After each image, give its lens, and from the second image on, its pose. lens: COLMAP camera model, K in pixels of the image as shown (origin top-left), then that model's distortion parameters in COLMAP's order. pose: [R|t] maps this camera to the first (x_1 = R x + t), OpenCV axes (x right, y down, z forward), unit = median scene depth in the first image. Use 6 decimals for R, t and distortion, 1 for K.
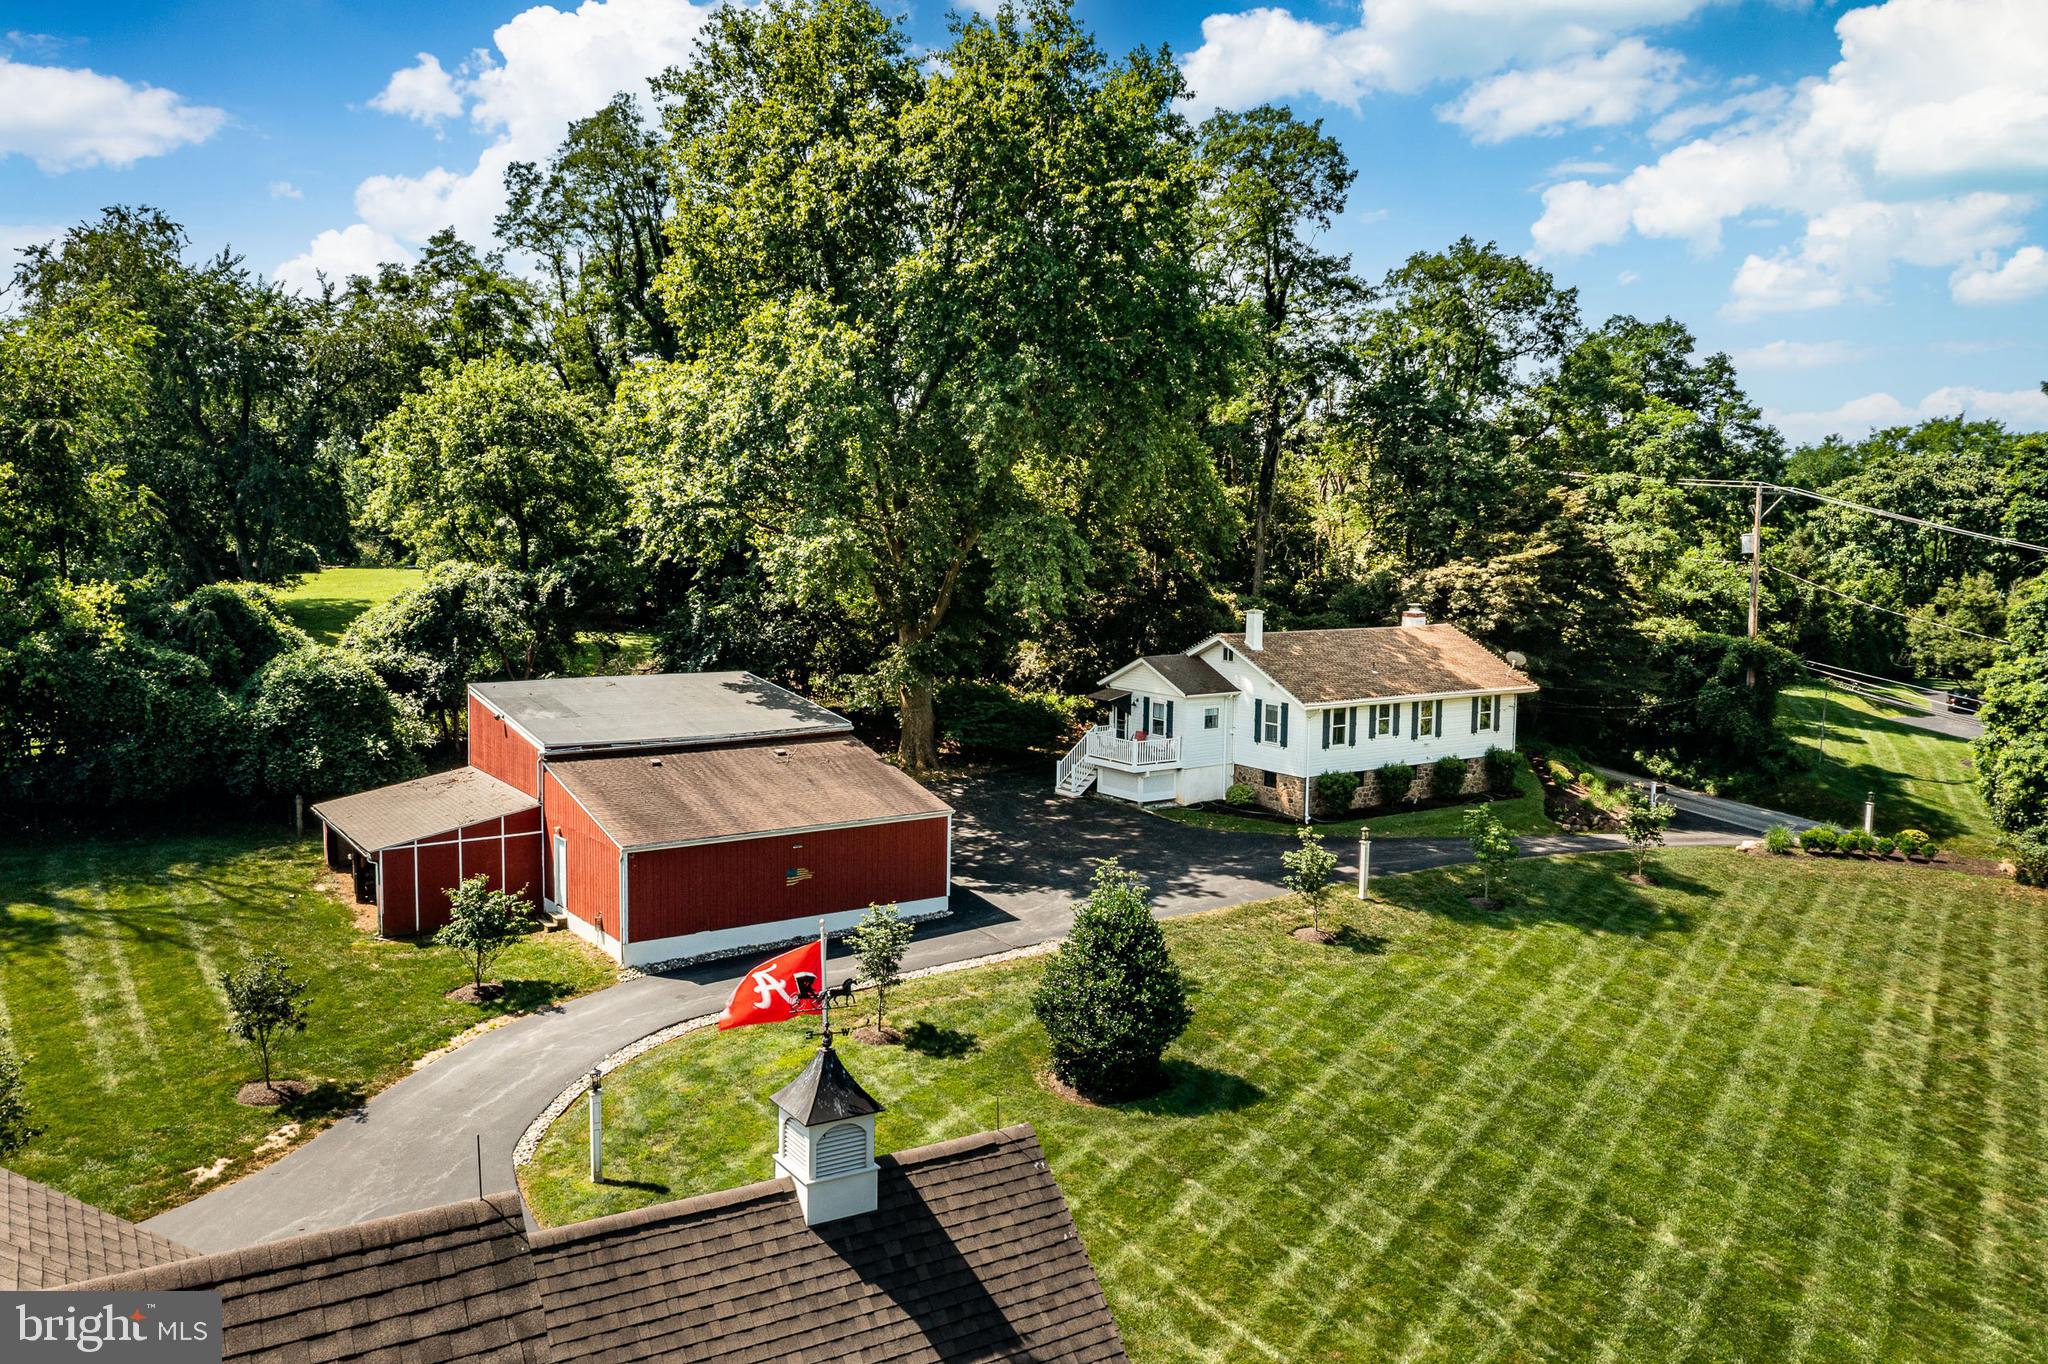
lens RADIAL K [[1628.6, 0, 1024.0], [0, 1628.6, 684.1], [0, 0, 1]] dist [-0.015199, 0.022193]
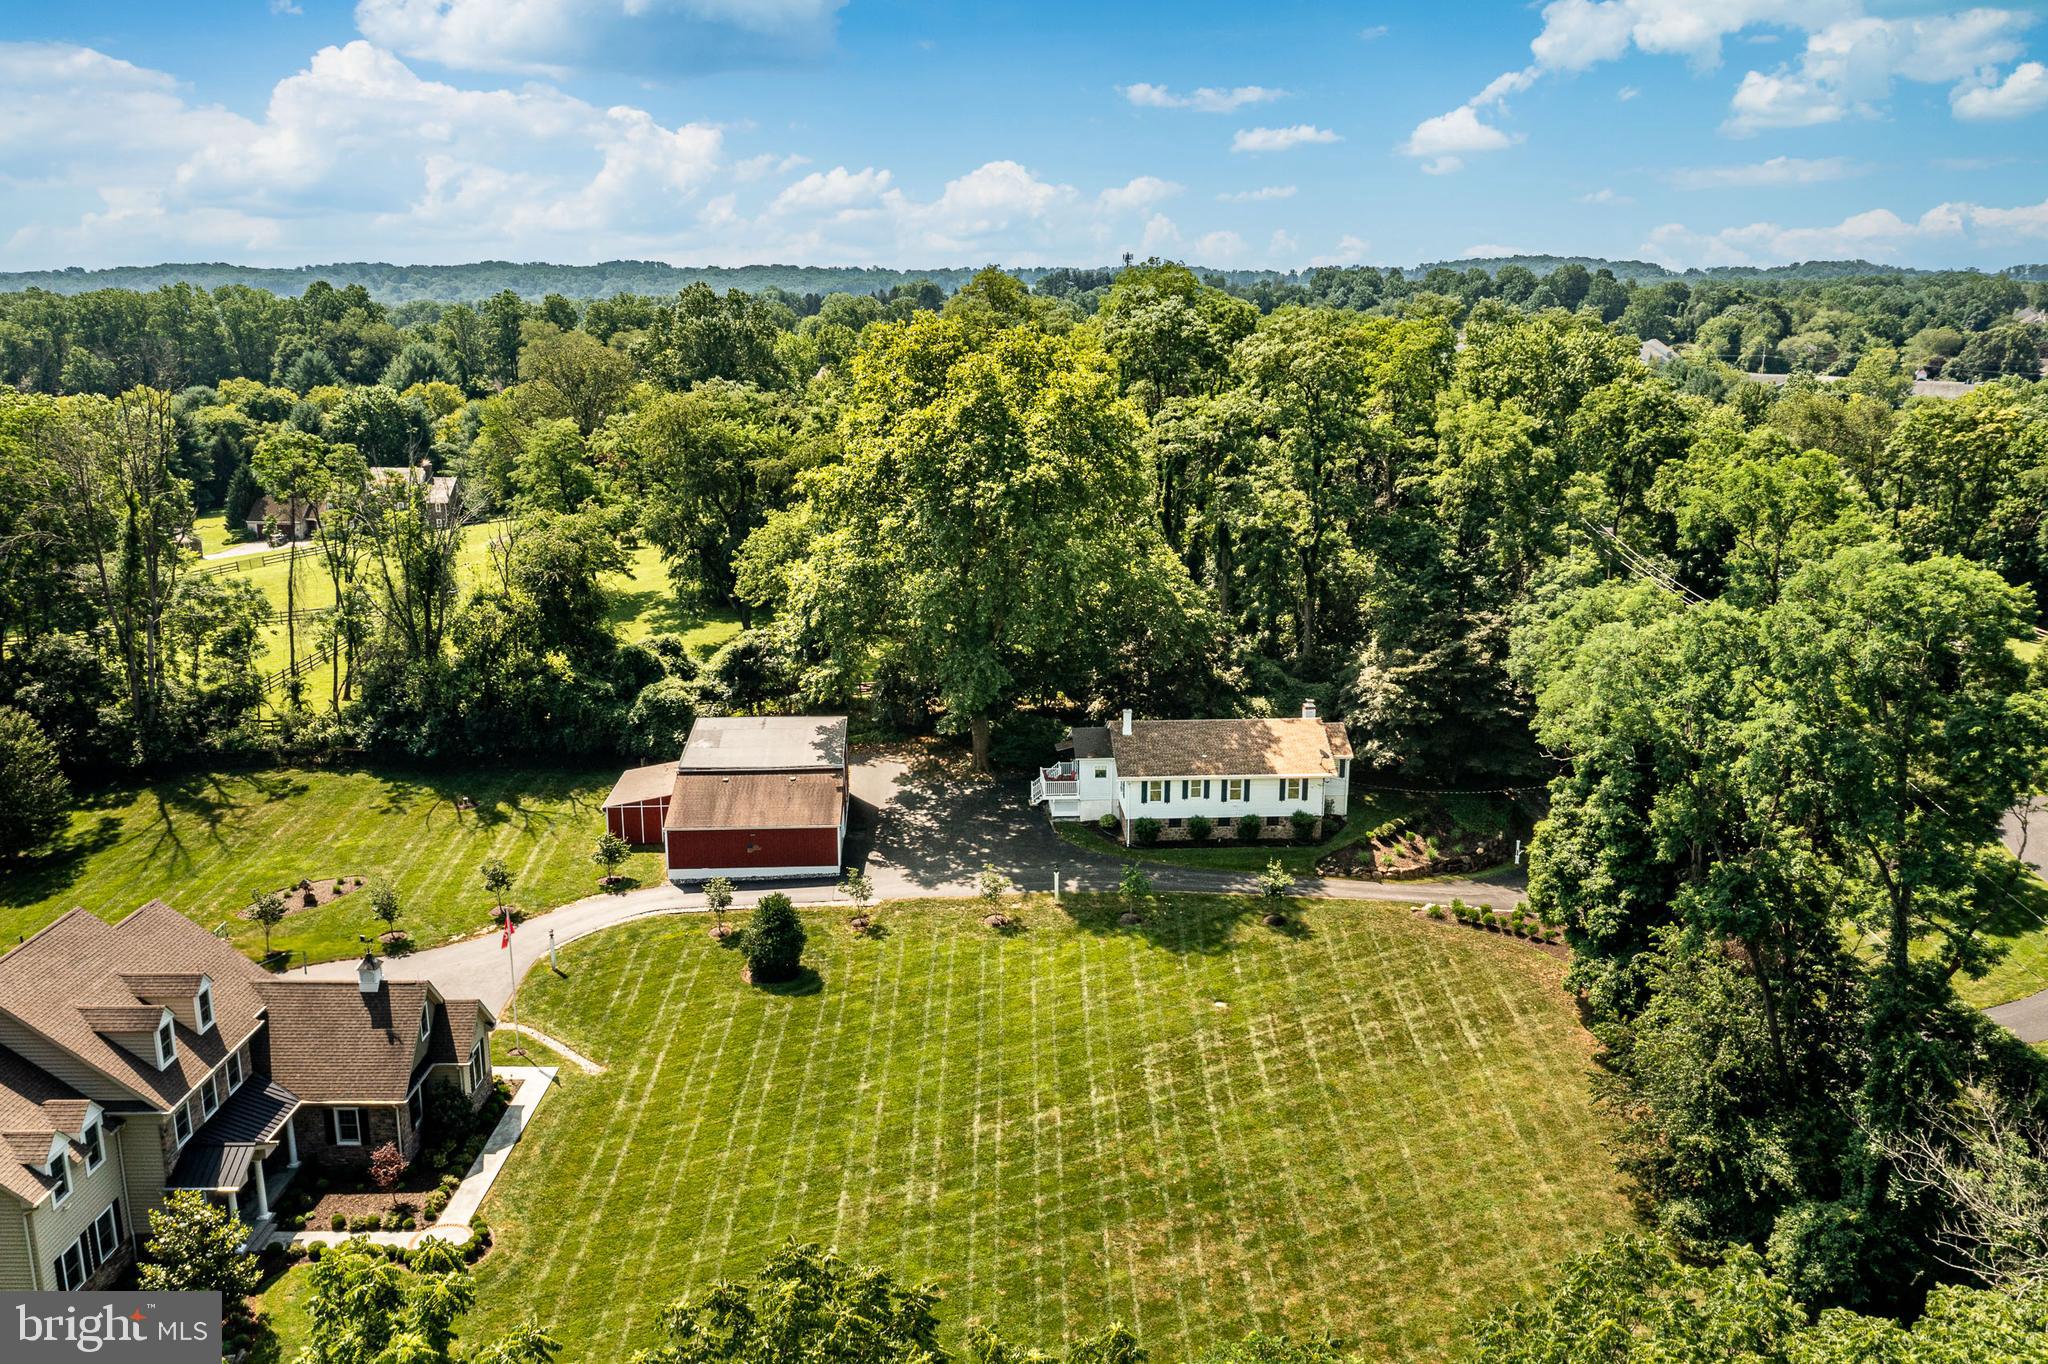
lens RADIAL K [[1628.6, 0, 1028.0], [0, 1628.6, 682.1], [0, 0, 1]] dist [-0.015199, 0.022193]
pose [[0.850641, 0.117569, -0.512433, 0.905655], [-0.048556, 0.988078, 0.146096, -0.312937], [0.523500, -0.099393, 0.846208, -0.435120]]
